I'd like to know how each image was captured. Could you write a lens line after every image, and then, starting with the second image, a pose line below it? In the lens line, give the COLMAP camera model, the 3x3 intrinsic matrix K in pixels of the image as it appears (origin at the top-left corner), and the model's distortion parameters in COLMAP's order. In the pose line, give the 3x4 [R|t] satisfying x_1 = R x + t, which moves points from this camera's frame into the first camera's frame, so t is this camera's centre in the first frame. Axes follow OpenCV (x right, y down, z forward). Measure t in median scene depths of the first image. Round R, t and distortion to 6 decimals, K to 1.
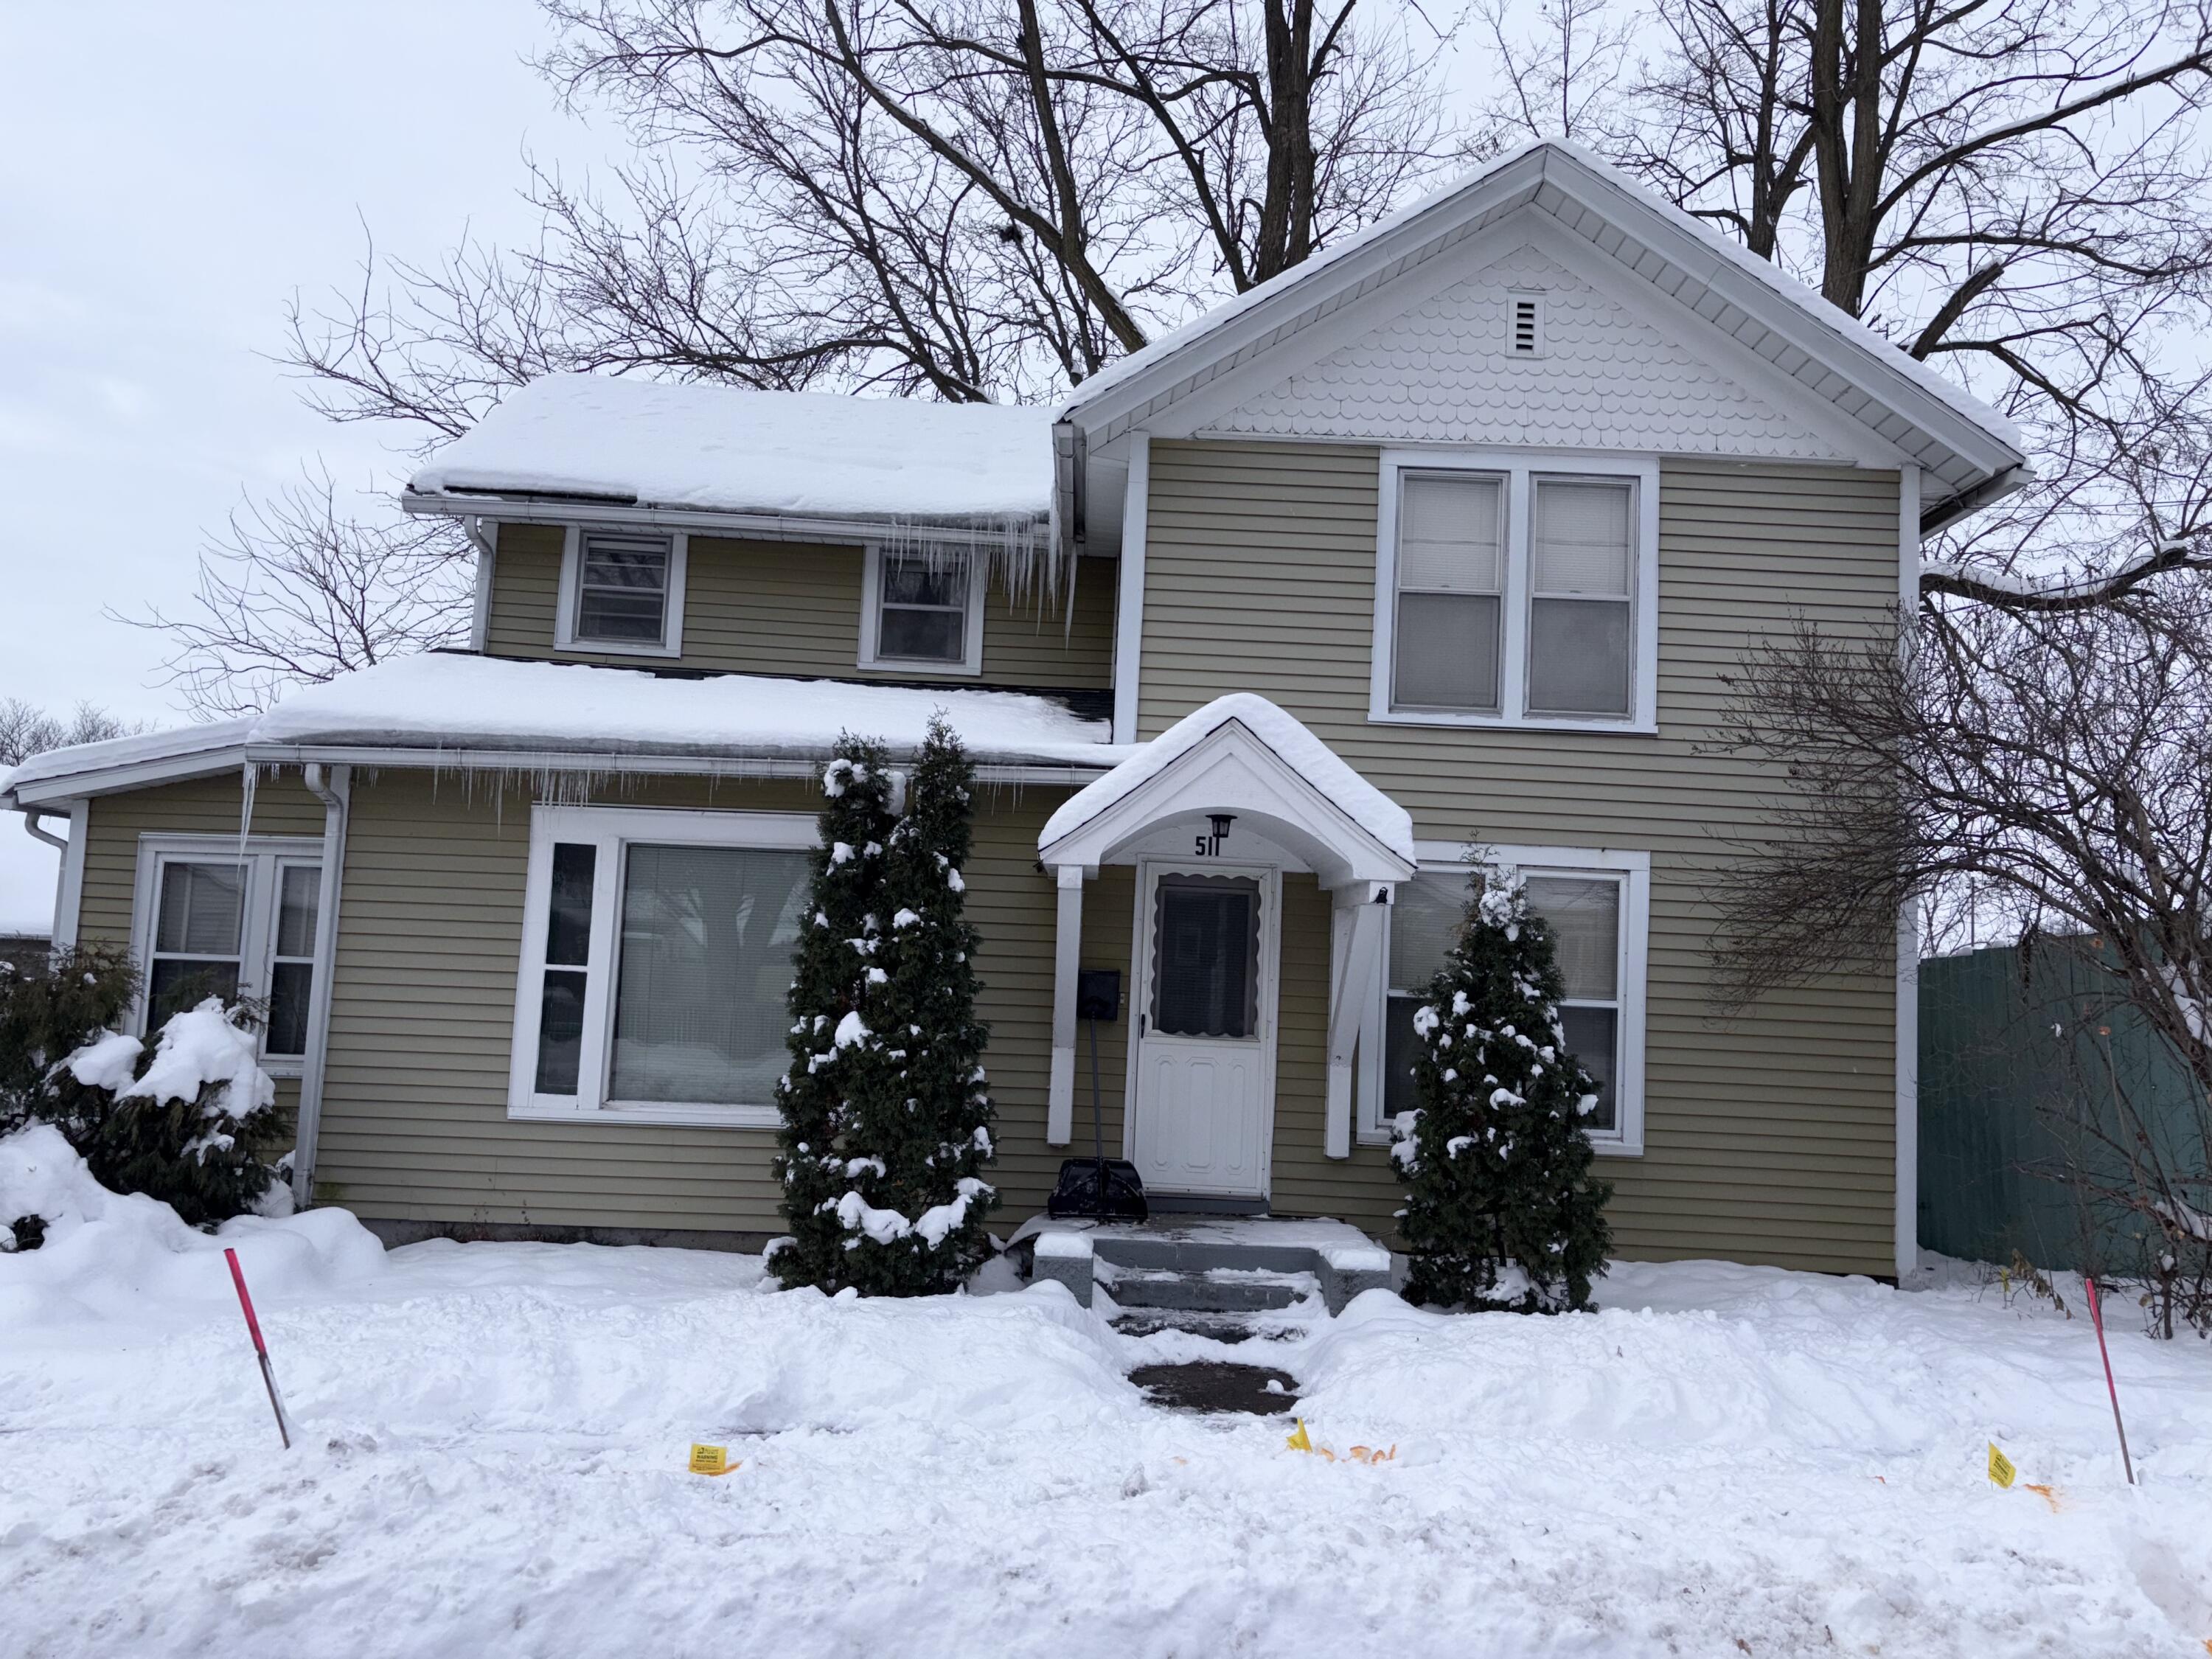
lens RADIAL K [[1668.1, 0, 1044.2], [0, 1668.1, 835.6], [0, 0, 1]] dist [0.060112, -0.068064]
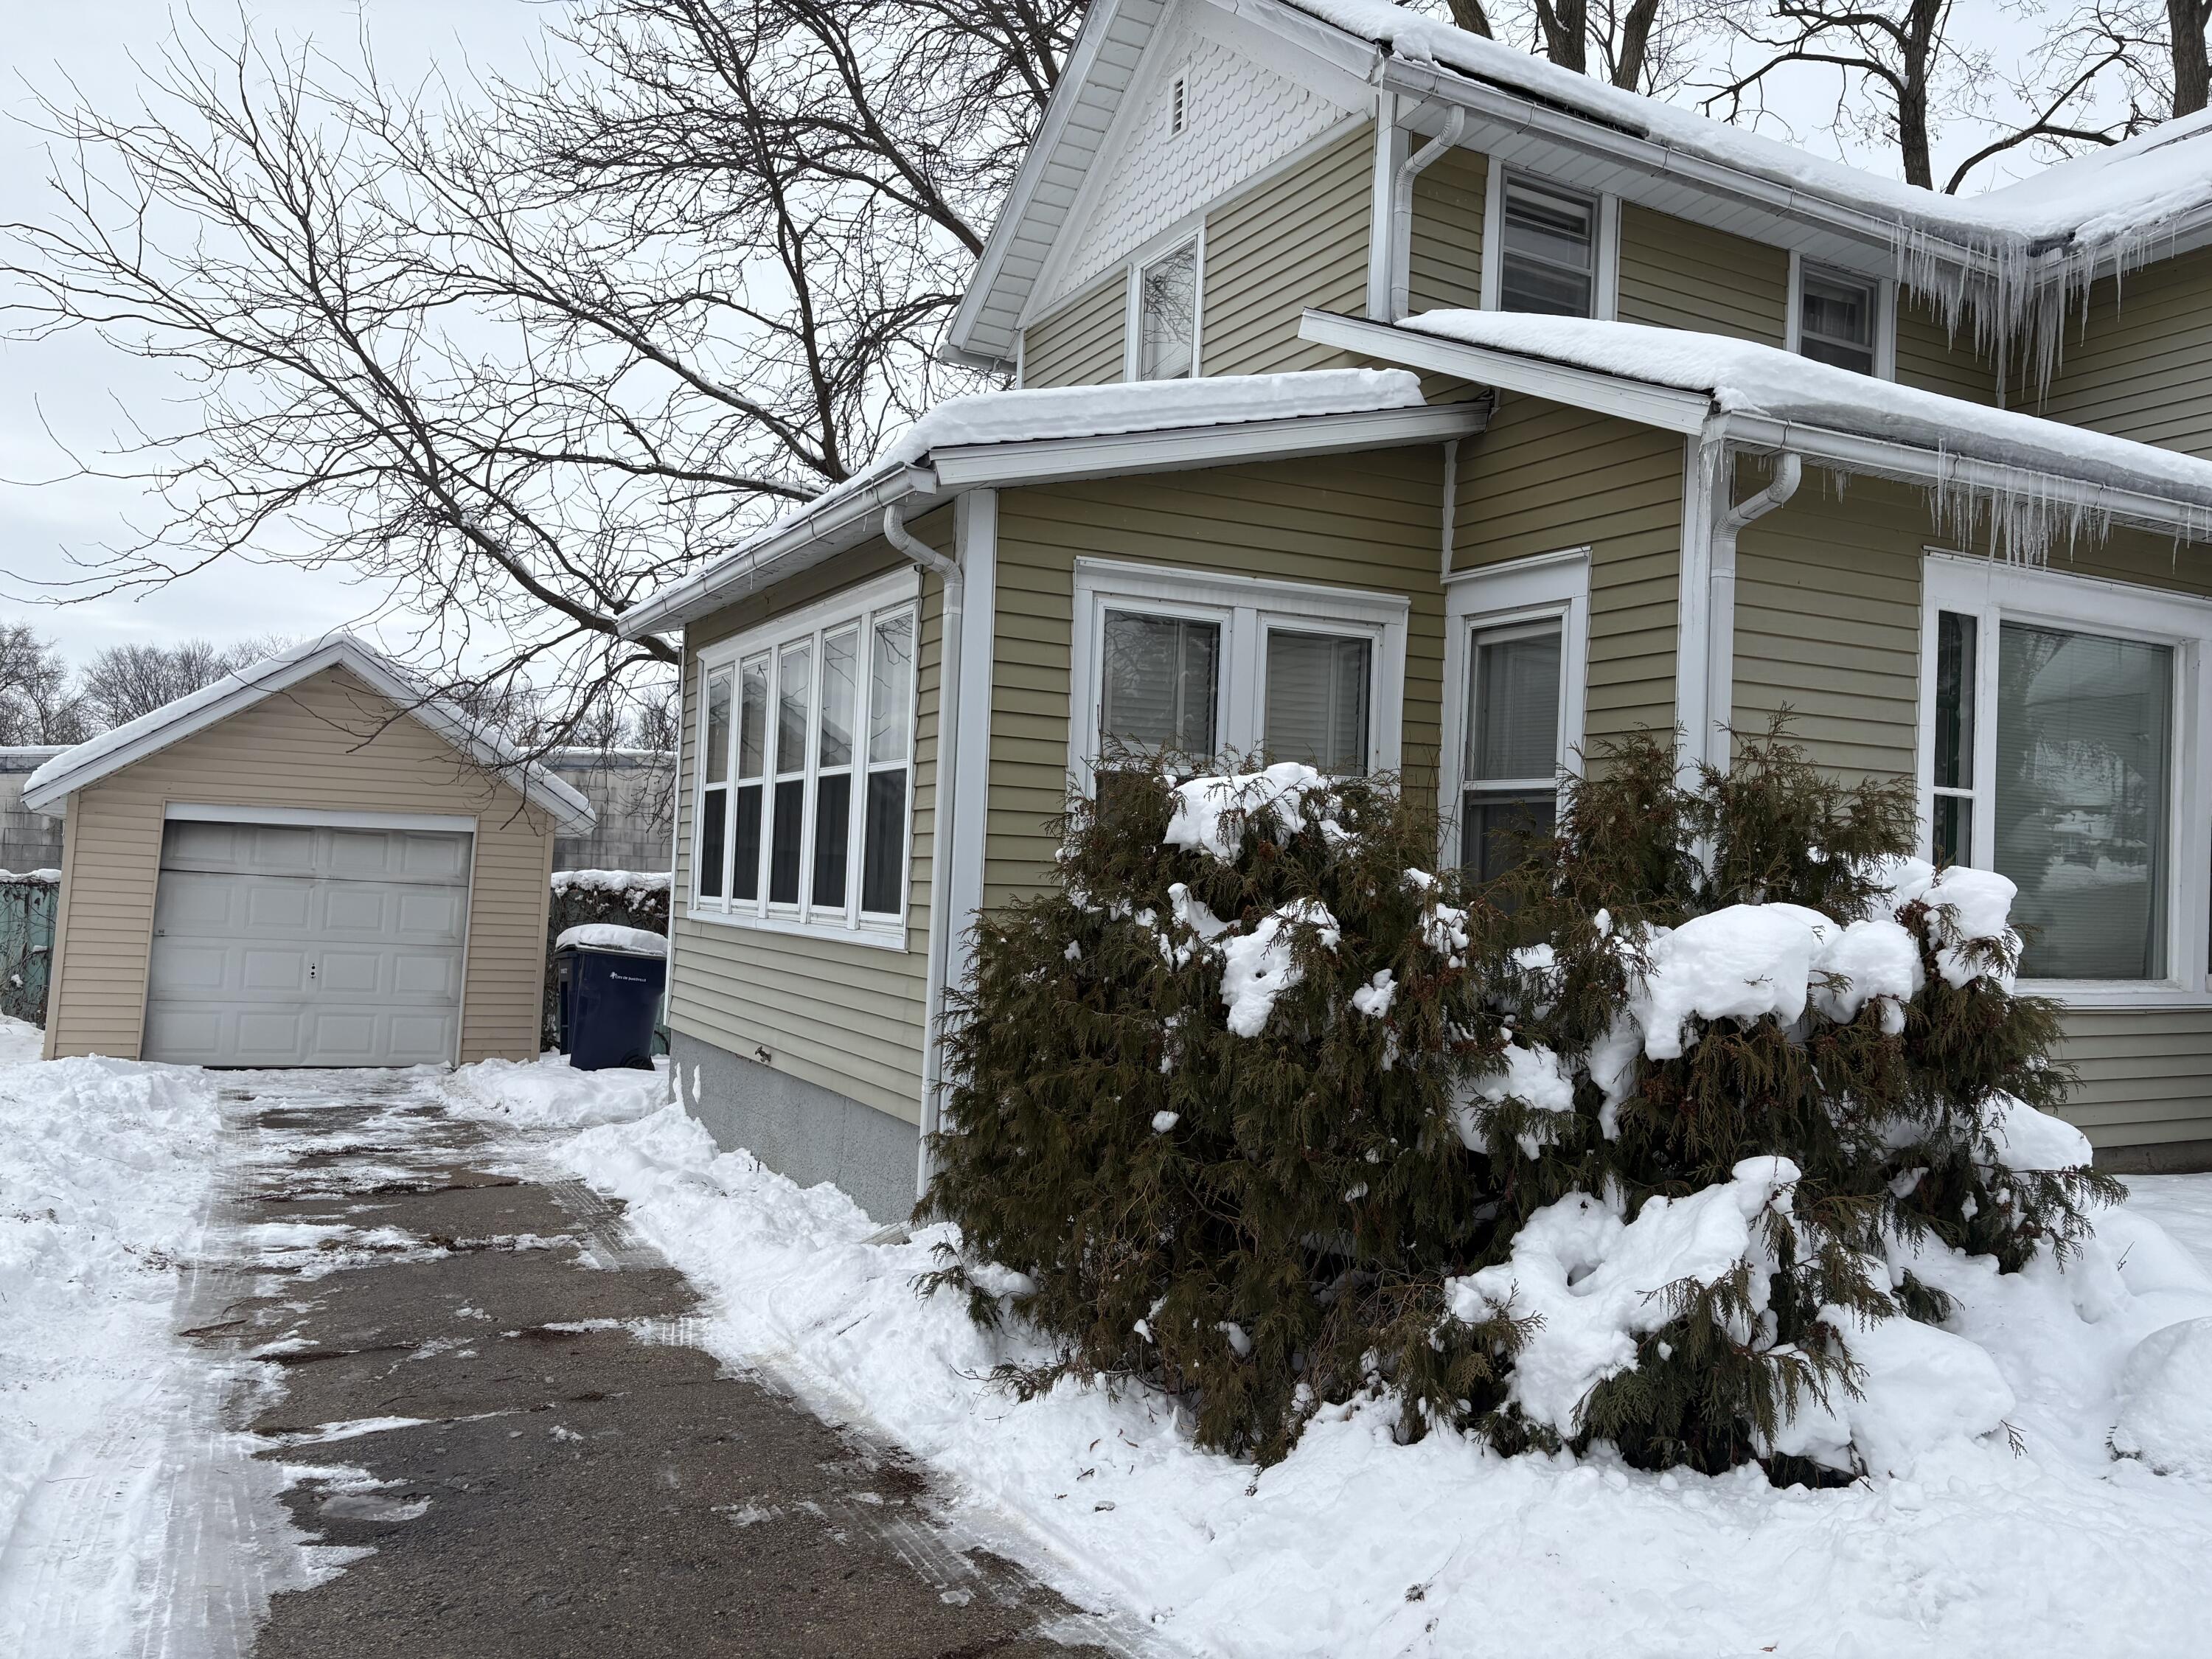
lens RADIAL K [[1668.1, 0, 1044.2], [0, 1668.1, 835.6], [0, 0, 1]] dist [0.060112, -0.068064]
pose [[0.899822, 0.005791, 0.436219, -0.929302], [-0.044295, 0.995957, 0.078148, 0.058868], [-0.434003, -0.089642, 0.896441, 0.539746]]
